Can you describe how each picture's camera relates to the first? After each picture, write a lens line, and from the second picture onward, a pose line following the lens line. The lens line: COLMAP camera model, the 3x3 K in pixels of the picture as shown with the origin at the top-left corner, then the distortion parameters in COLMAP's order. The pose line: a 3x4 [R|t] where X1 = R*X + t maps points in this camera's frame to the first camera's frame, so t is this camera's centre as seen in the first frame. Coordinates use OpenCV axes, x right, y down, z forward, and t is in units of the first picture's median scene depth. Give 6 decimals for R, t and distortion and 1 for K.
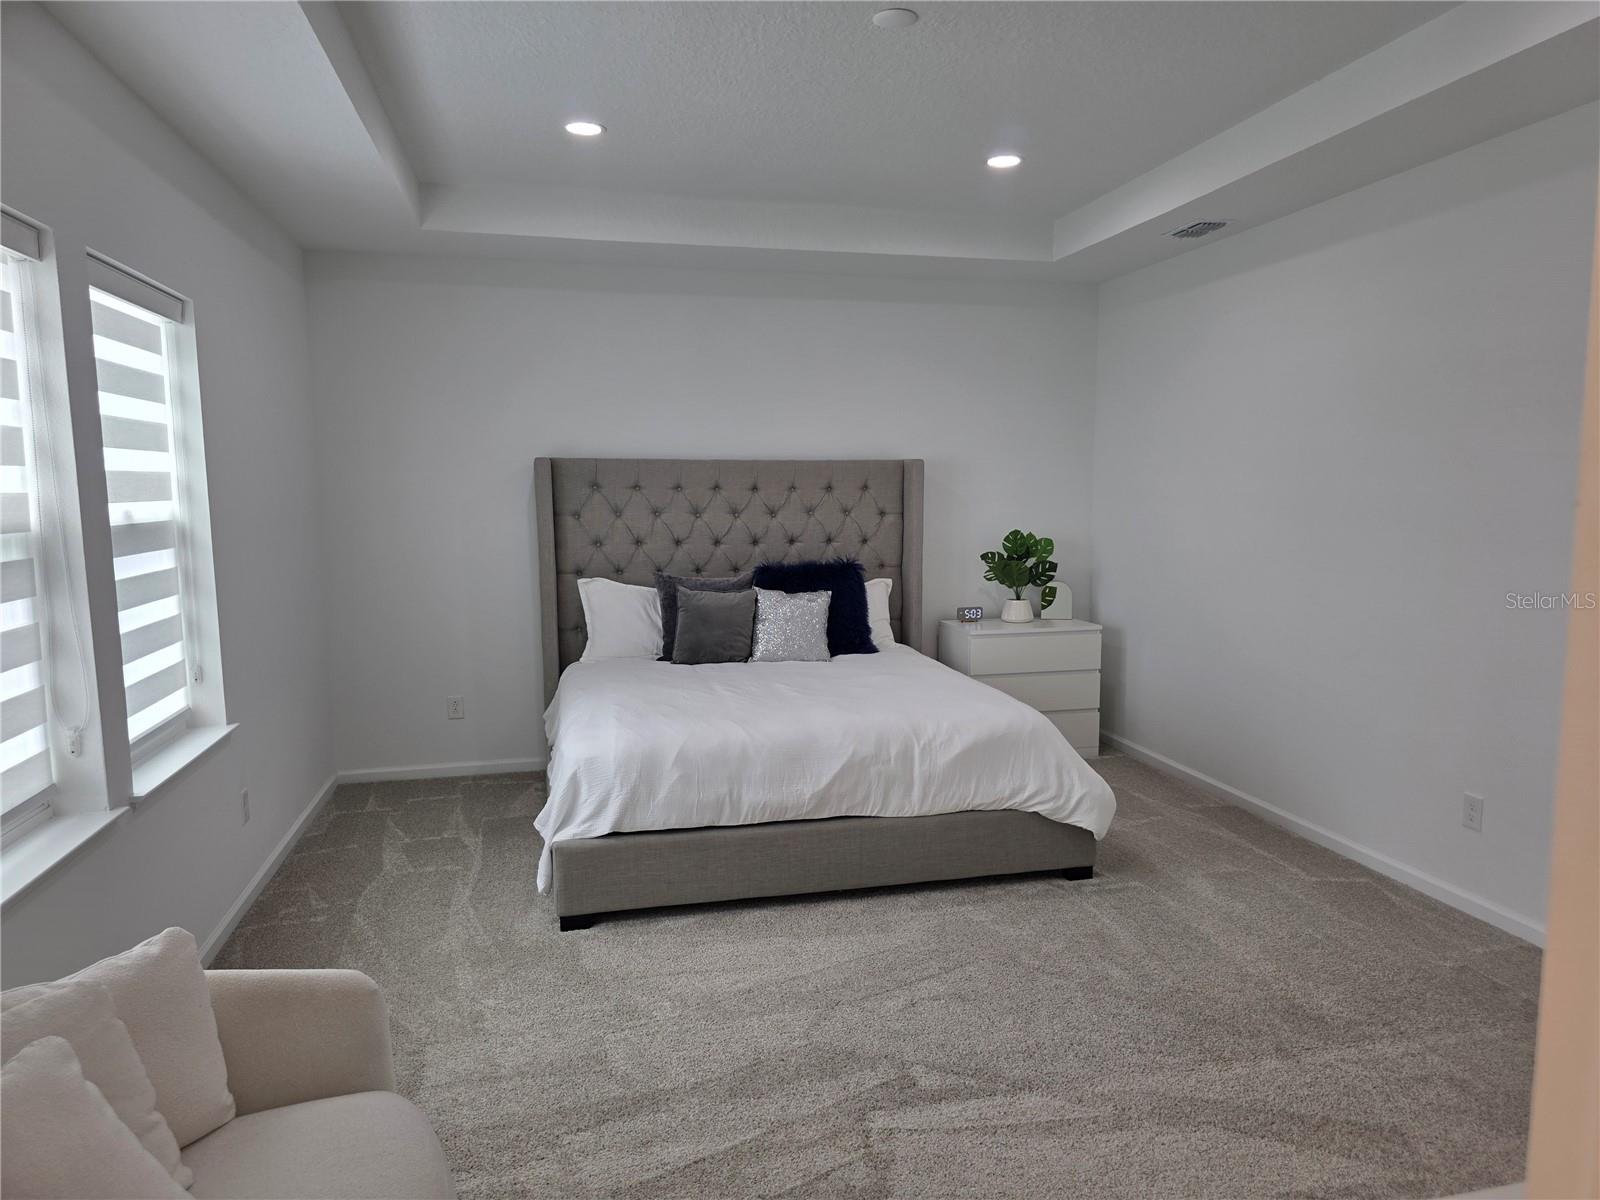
lens RADIAL K [[1087.9, 0, 818.5], [0, 1087.9, 624.9], [0, 0, 1]] dist [0.084871, -0.085990]
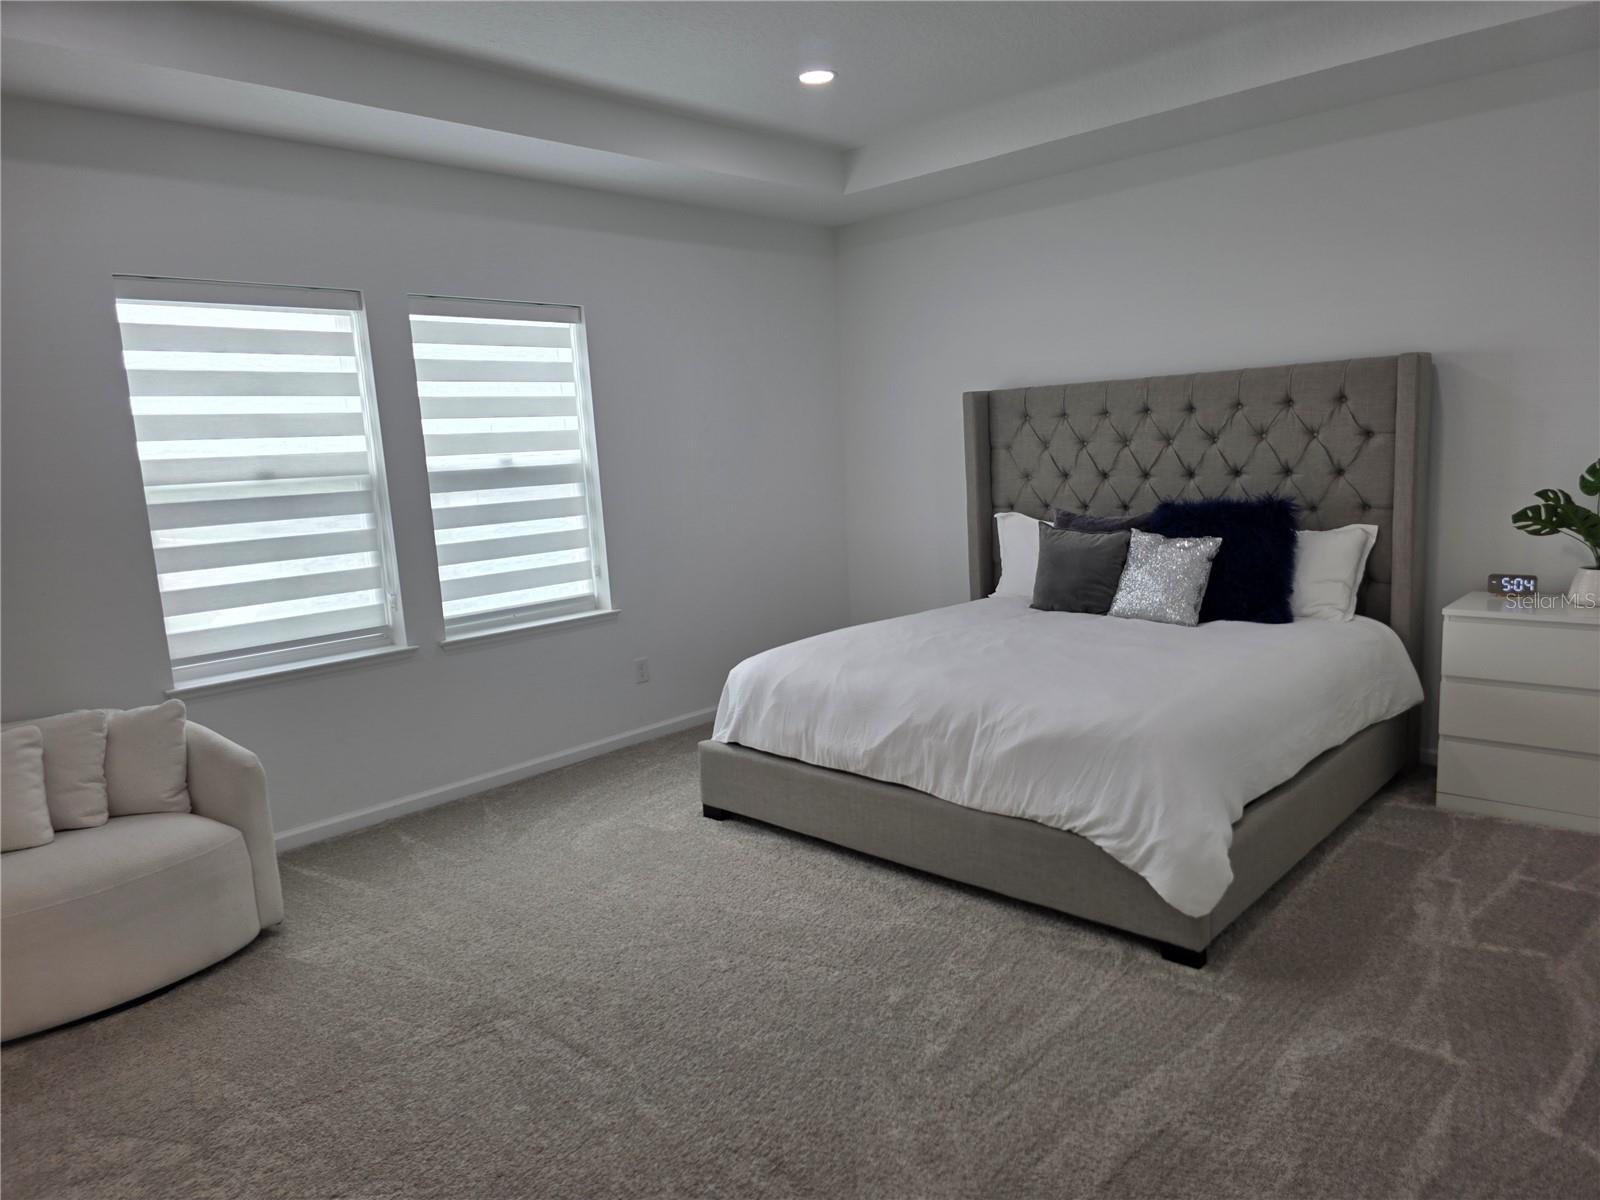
lens RADIAL K [[1083.1, 0, 798.3], [0, 1083.1, 616.9], [0, 0, 1]] dist [0.084349, -0.086489]
pose [[0.527953, 0.112385, -0.841805, 0.524834], [-0.059028, 0.993664, 0.095639, -0.032199], [0.847220, -0.000803, 0.531242, 0.325033]]
